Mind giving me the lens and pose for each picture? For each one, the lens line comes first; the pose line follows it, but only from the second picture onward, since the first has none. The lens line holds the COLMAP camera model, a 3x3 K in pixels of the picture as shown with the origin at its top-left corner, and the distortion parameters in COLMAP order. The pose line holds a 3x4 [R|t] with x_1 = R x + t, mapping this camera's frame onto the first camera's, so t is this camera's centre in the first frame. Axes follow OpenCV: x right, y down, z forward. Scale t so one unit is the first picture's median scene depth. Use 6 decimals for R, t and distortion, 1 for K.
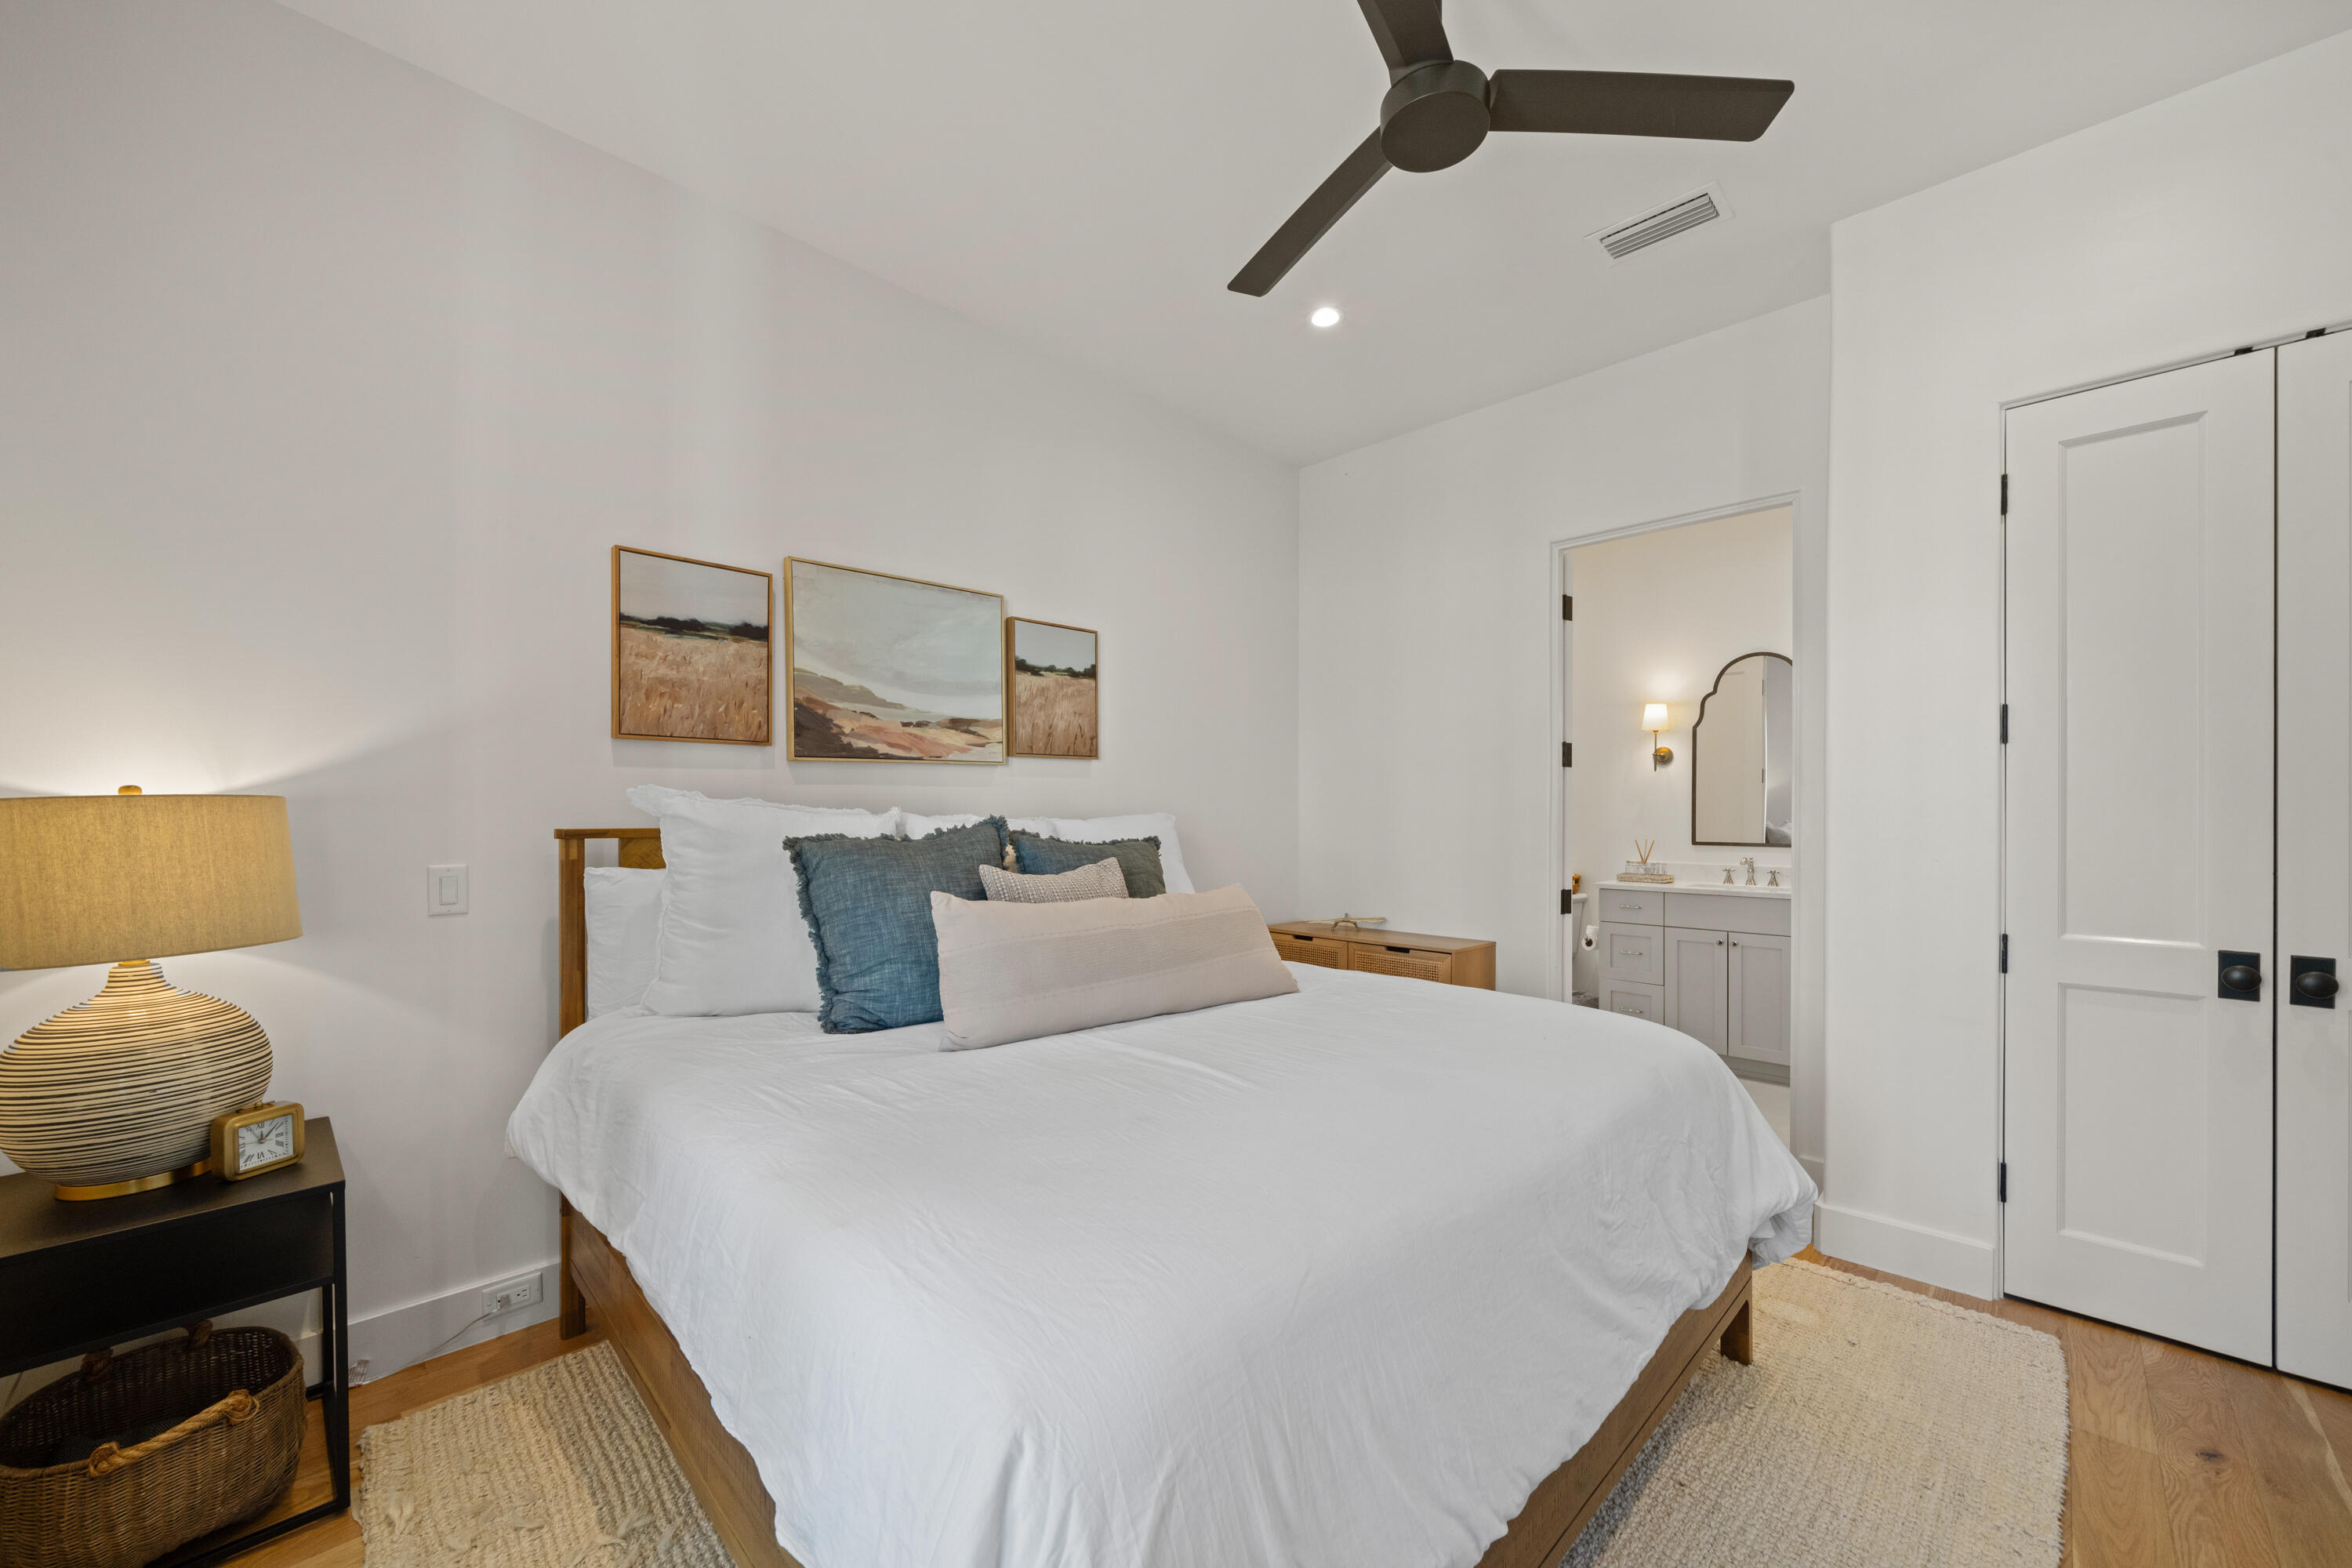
lens RADIAL K [[874.7, 0, 1168.6], [0, 874.7, 808.8], [0, 0, 1]] dist [-0.001087, -0.000072]
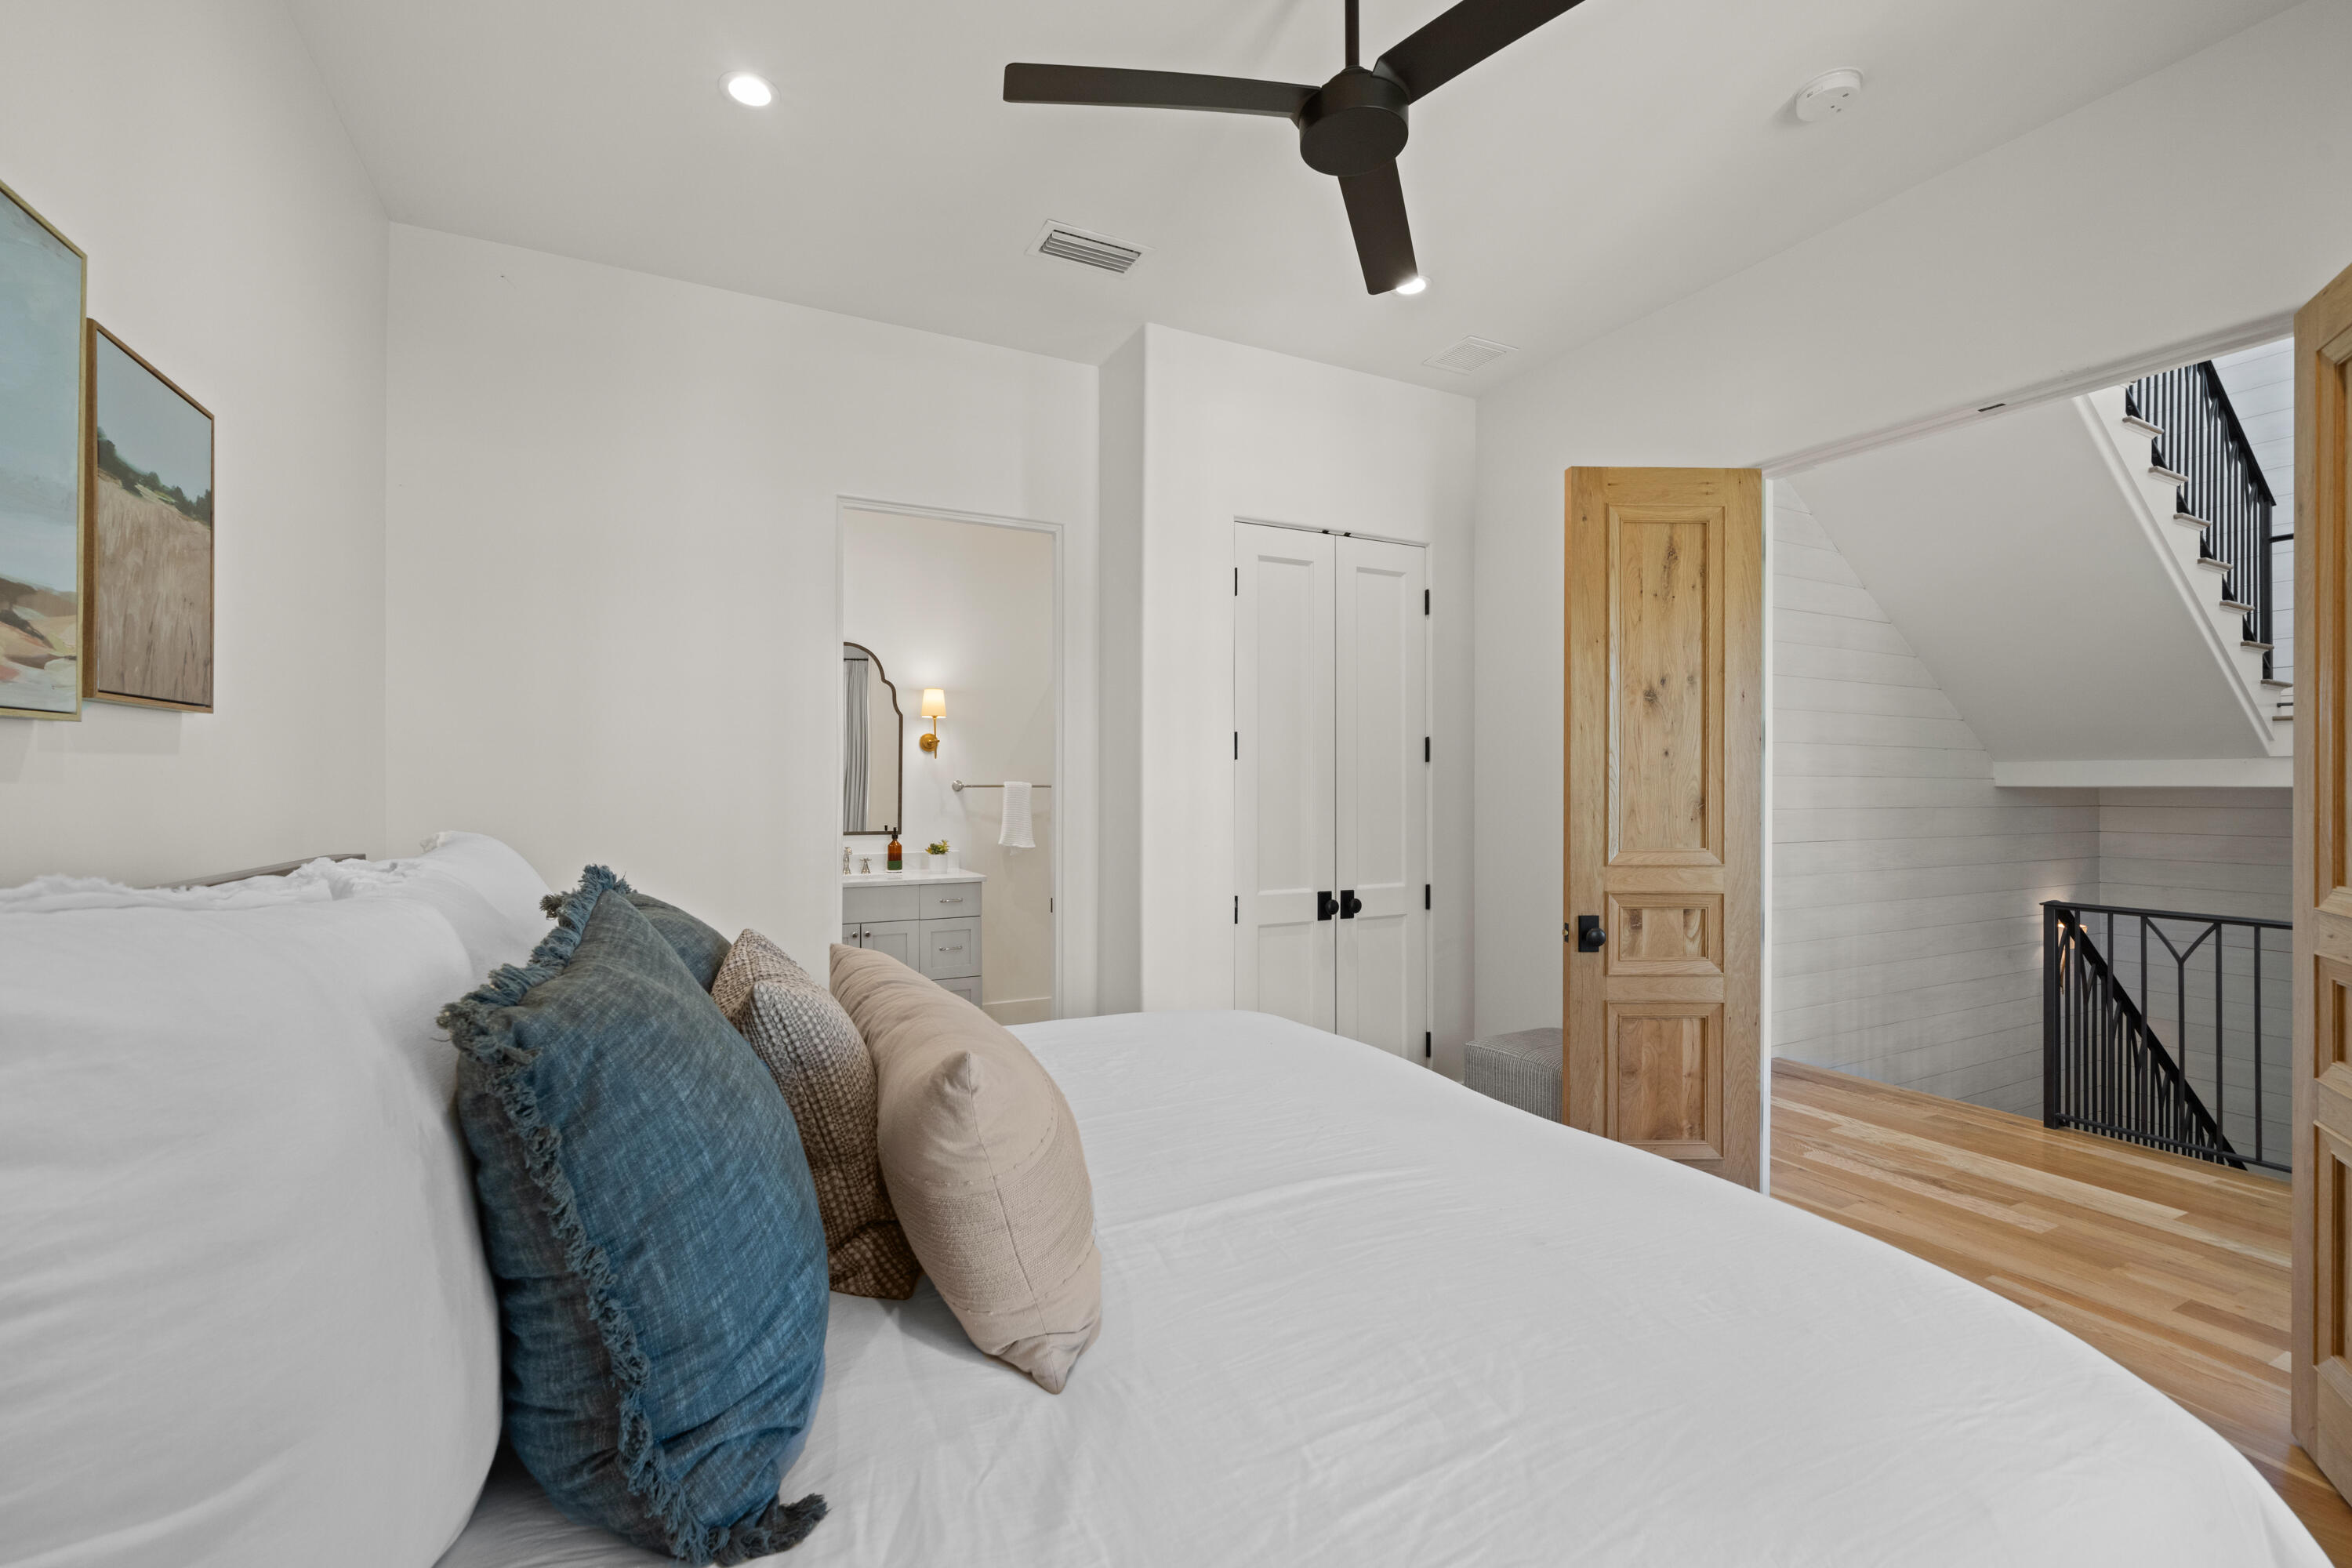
lens RADIAL K [[973.2, 0, 1182.8], [0, 973.2, 776.9], [0, 0, 1]] dist [-0.000565, -0.000233]
pose [[0.329598, 0.009487, 0.944074, -0.420370], [-0.004949, 0.999953, -0.008321, -0.025883], [-0.944108, -0.001930, 0.329629, 0.436109]]
